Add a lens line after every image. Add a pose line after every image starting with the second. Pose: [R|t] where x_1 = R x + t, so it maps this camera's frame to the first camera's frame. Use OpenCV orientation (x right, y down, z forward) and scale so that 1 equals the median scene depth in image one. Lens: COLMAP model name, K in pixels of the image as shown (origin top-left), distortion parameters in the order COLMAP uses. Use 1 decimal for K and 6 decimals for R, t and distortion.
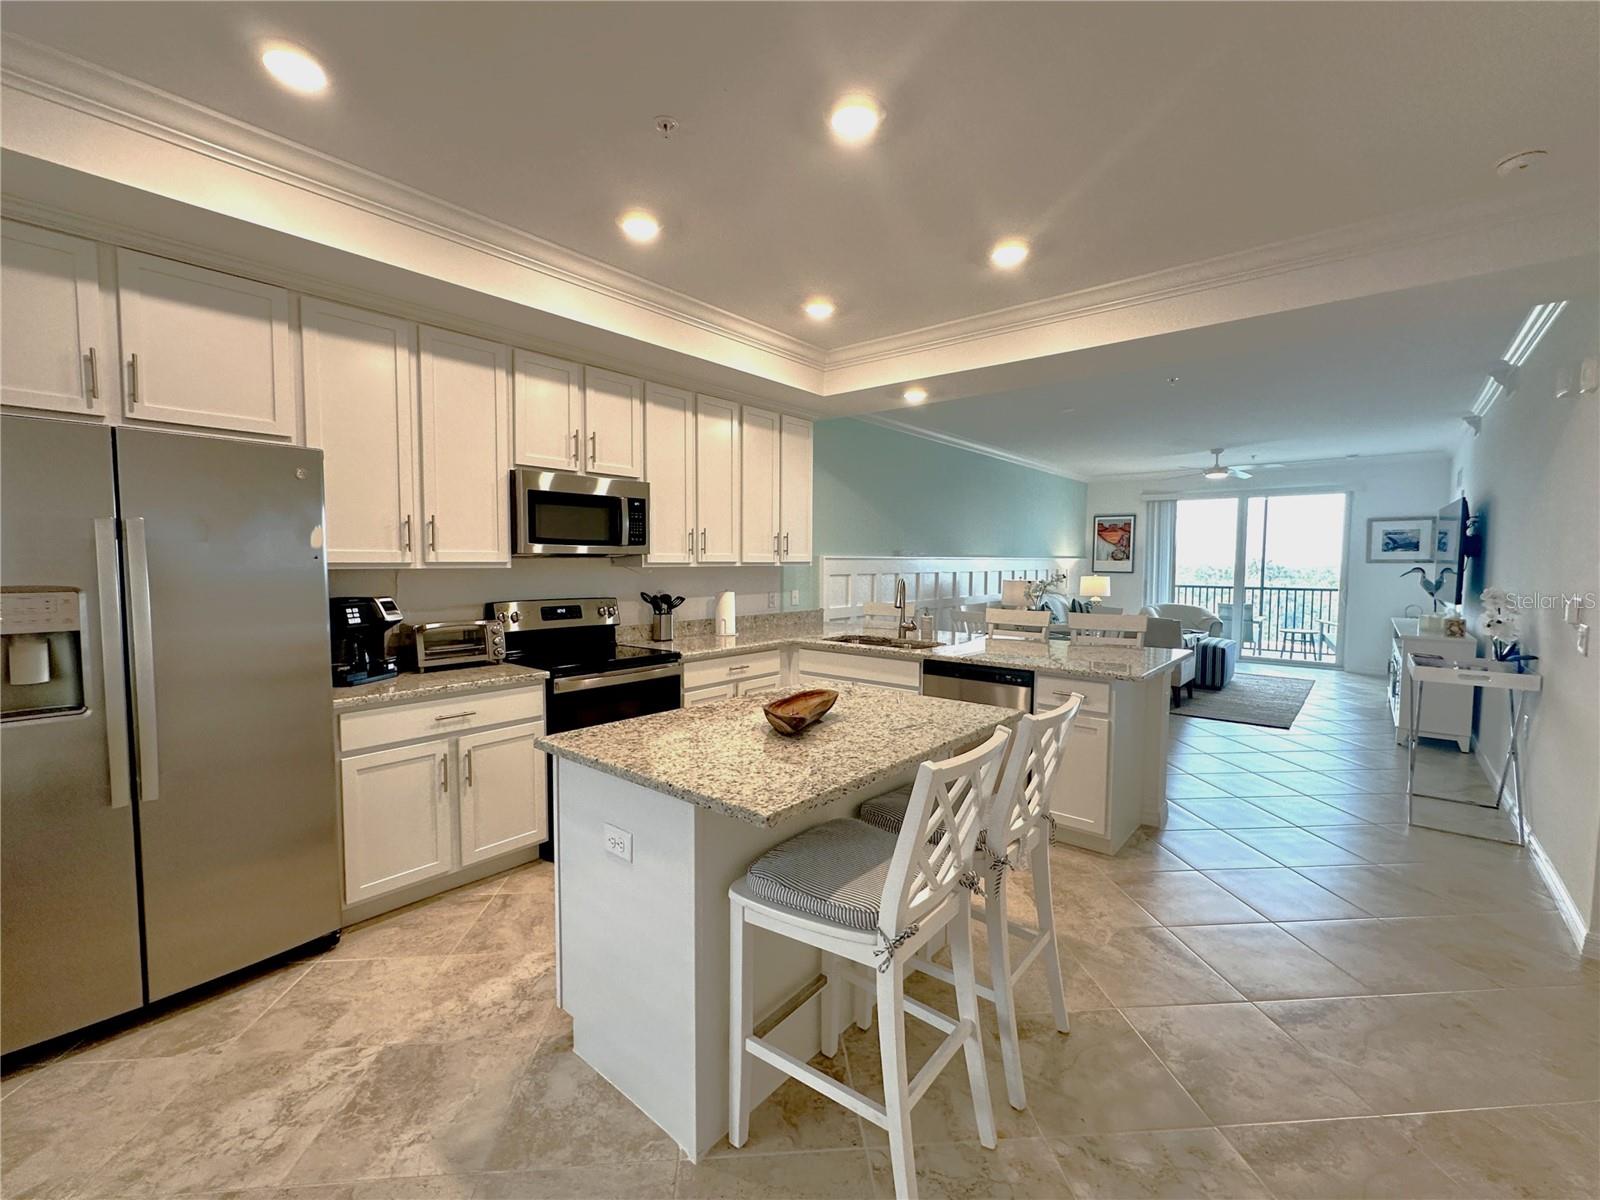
lens RADIAL K [[645.9, 0, 800.3], [0, 645.9, 598.4], [0, 0, 1]] dist [-0.001142, 0.000058]
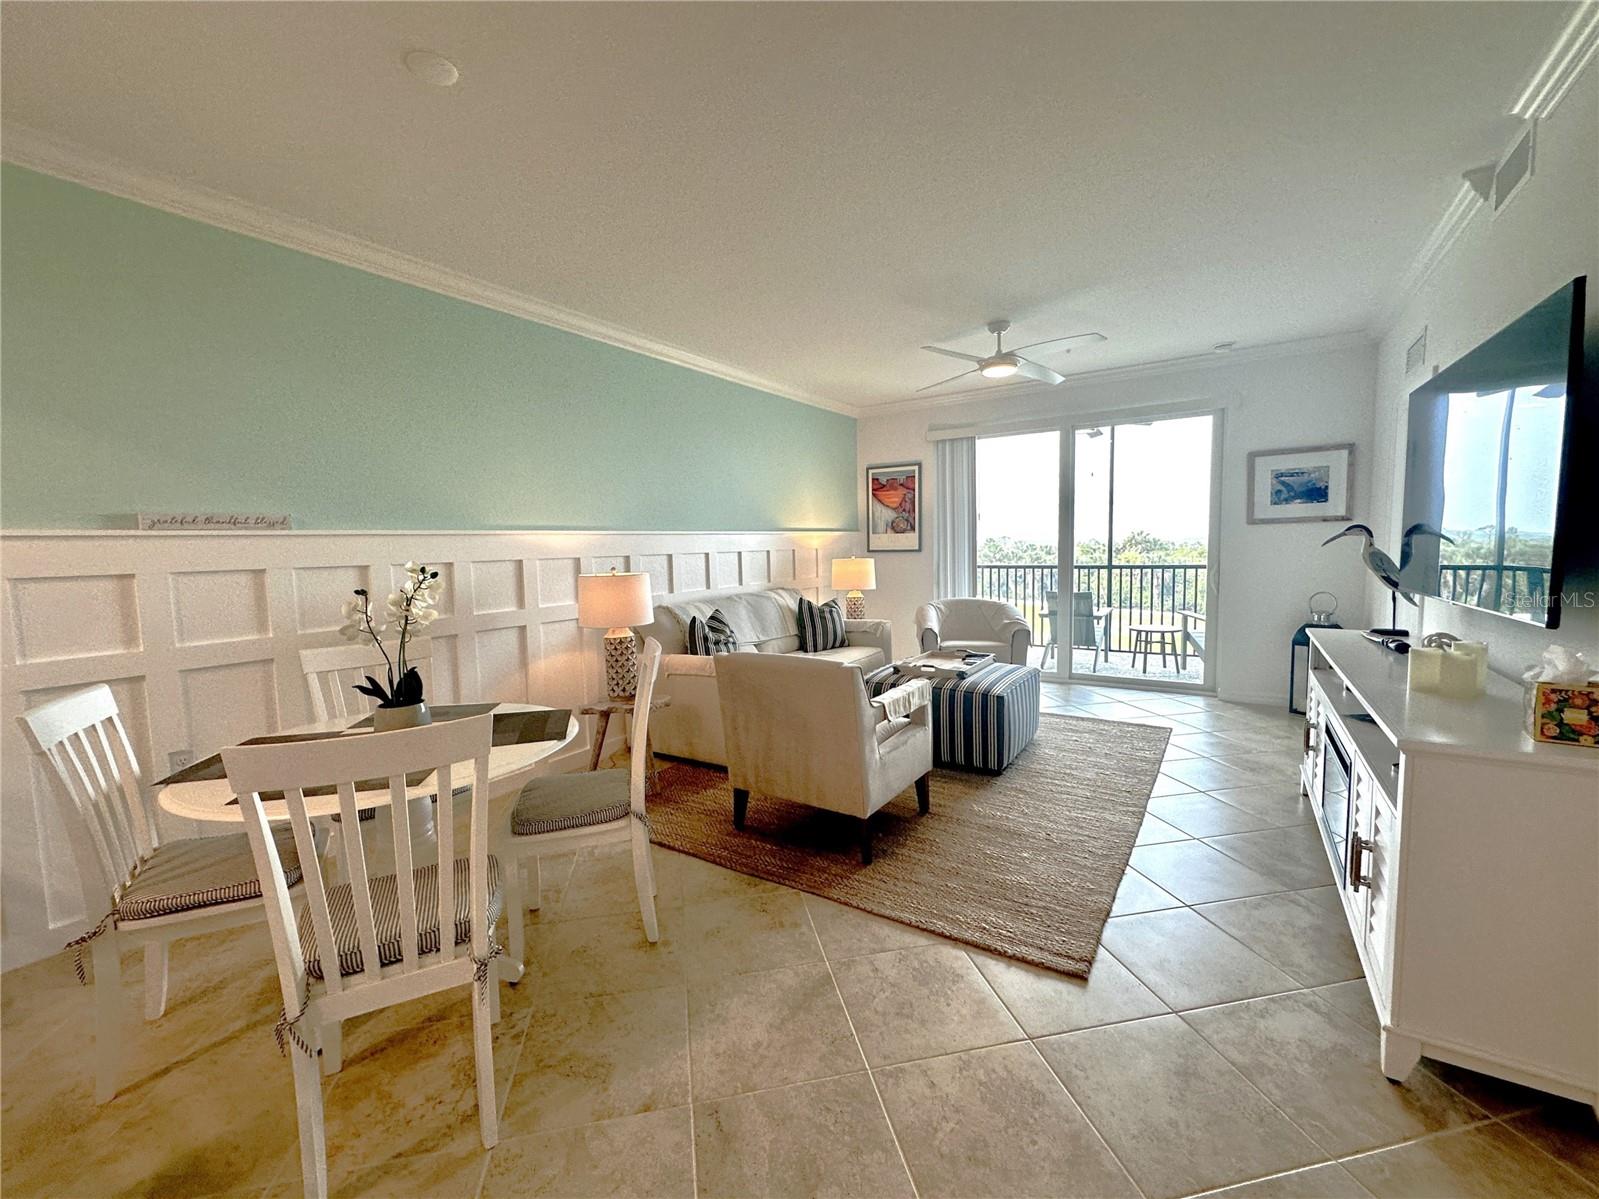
lens RADIAL K [[644.6, 0, 786.7], [0, 644.6, 597.0], [0, 0, 1]] dist [-0.000546, -0.000082]
pose [[0.992490, -0.037089, 0.116569, 0.312431], [0.034628, 0.999134, 0.023069, -0.013141], [-0.117324, -0.018860, 0.992915, 0.374418]]
